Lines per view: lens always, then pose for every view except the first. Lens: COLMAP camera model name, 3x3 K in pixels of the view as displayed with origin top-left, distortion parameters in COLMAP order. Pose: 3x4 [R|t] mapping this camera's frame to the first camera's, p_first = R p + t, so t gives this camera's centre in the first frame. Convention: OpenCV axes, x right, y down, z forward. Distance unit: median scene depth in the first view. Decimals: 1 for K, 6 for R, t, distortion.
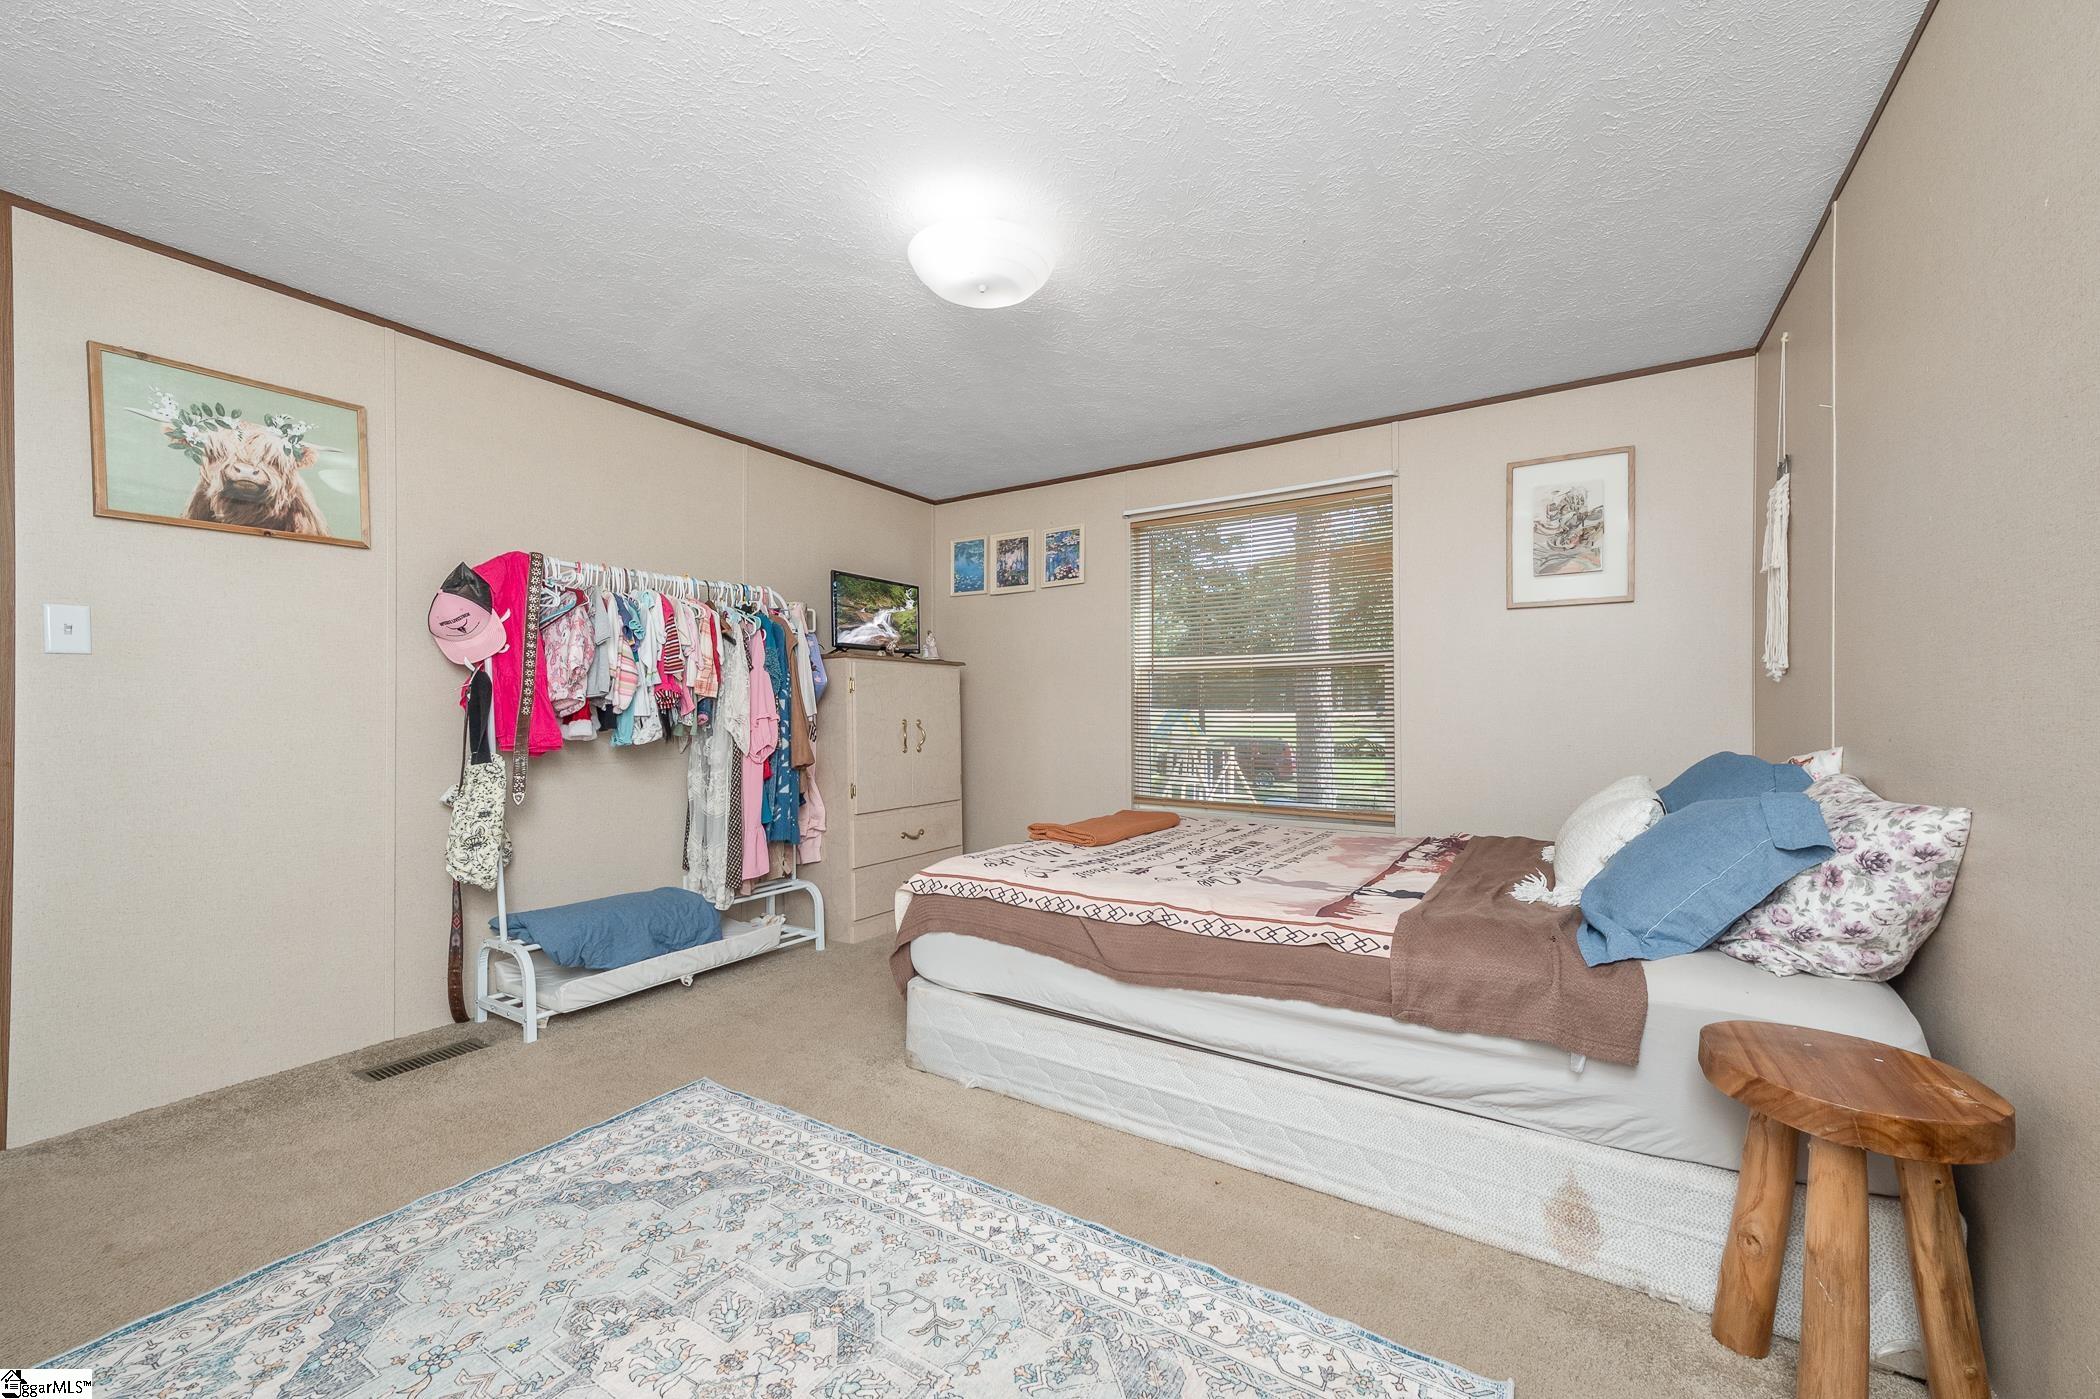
lens RADIAL K [[838.9, 0, 1065.8], [0, 838.9, 716.6], [0, 0, 1]] dist [0.005608, -0.000120]
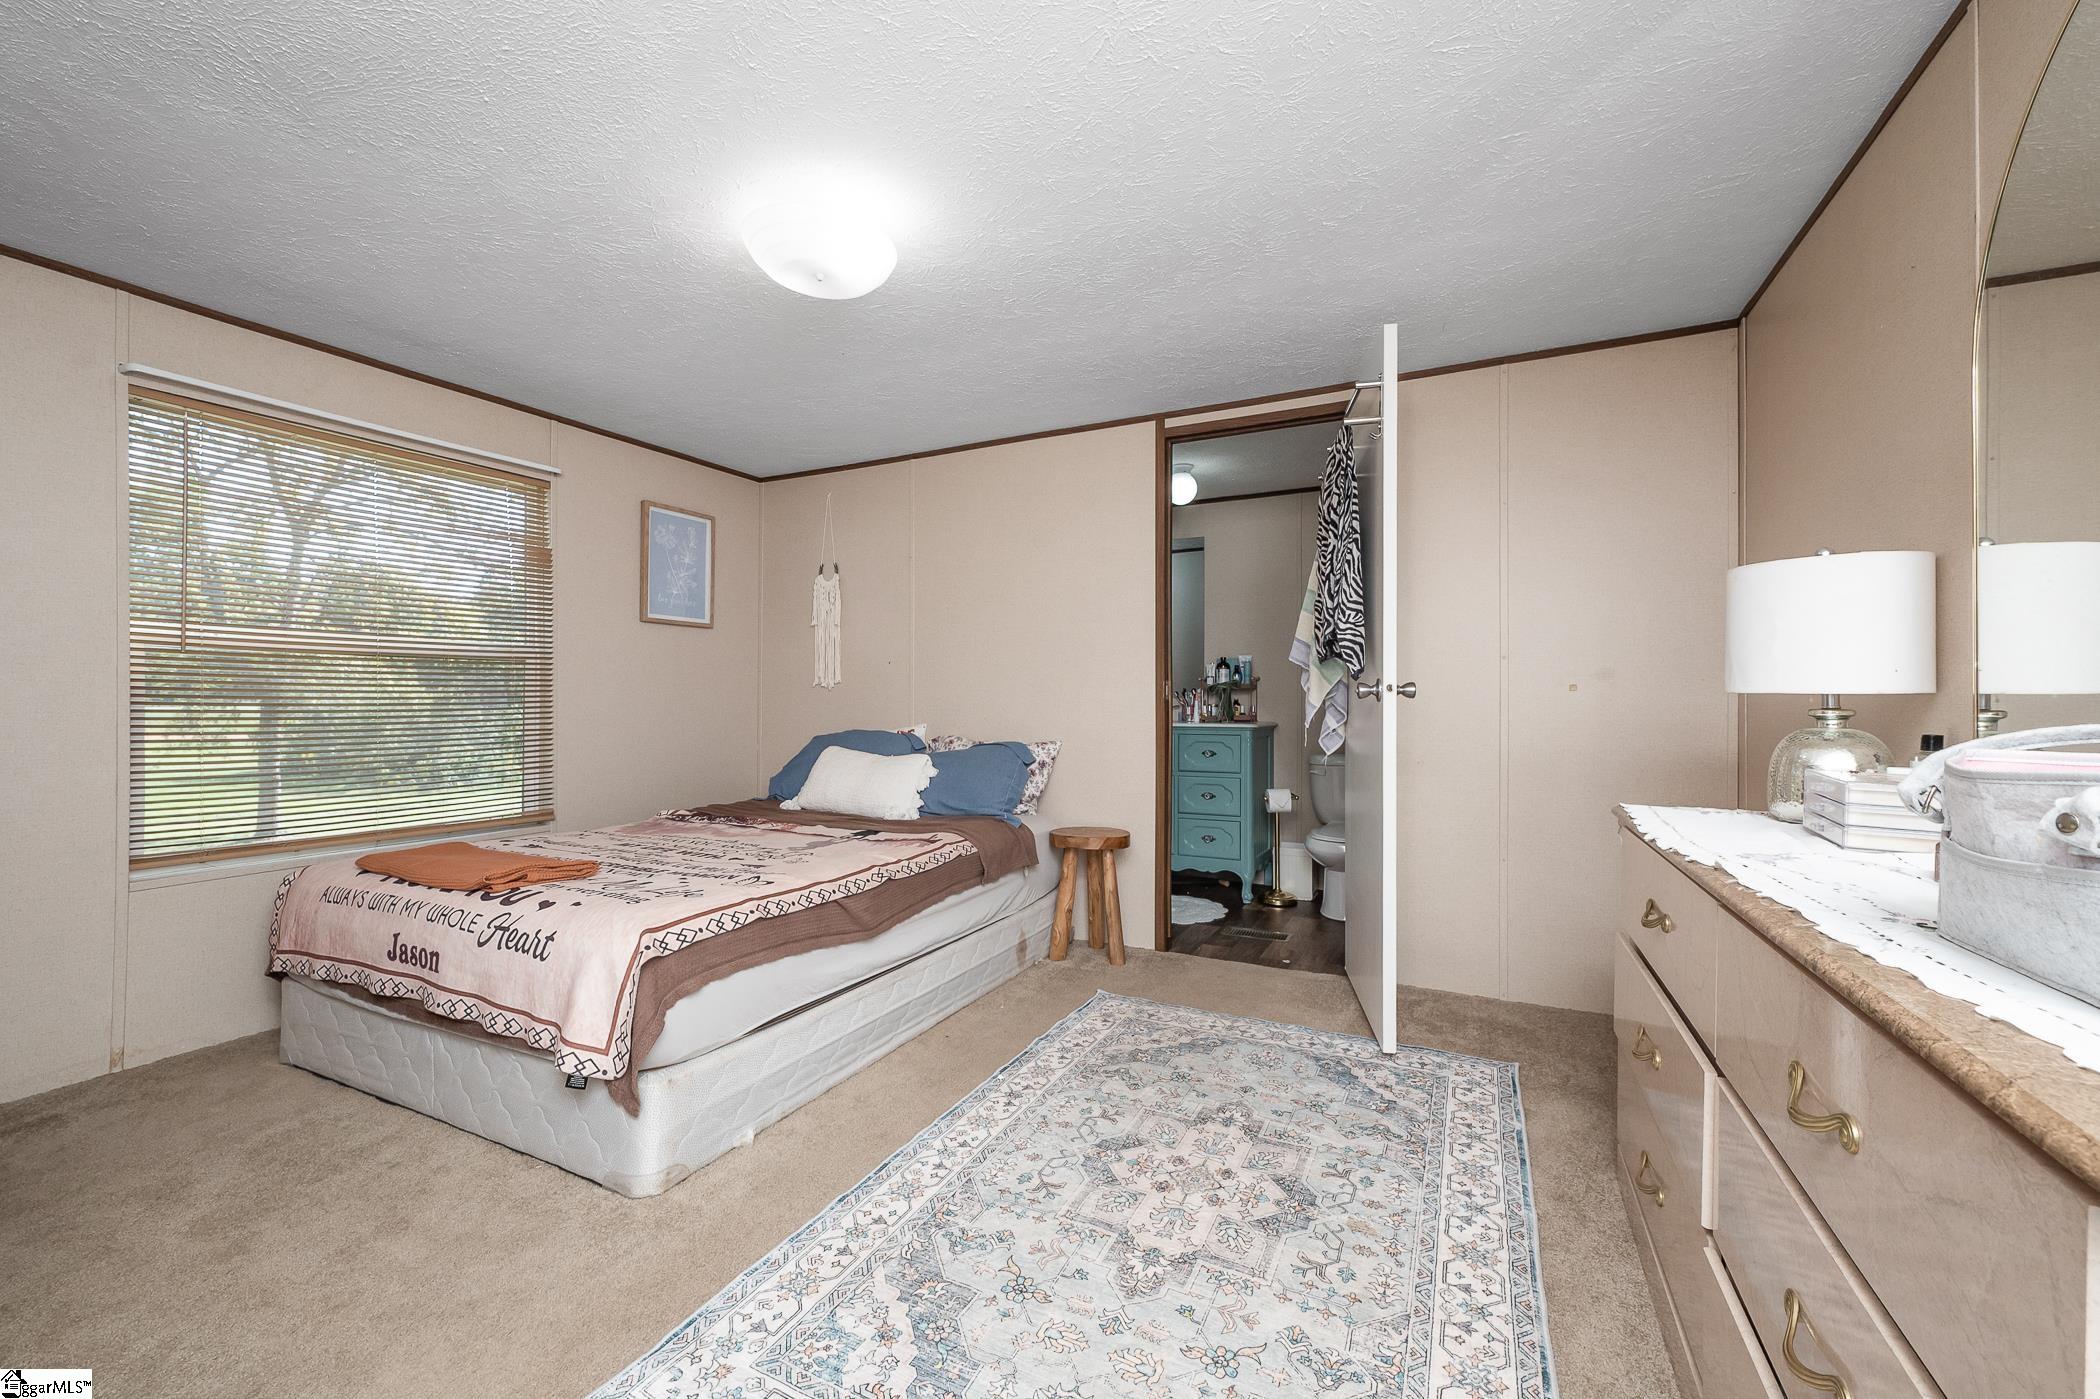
lens RADIAL K [[838.9, 0, 1063.5], [0, 838.9, 692.3], [0, 0, 1]] dist [0.005608, -0.000120]
pose [[-0.113300, 0.007865, 0.993530, -1.450274], [0.004096, 0.999964, -0.007449, -0.029157], [-0.993552, 0.003225, -0.113328, 1.086491]]
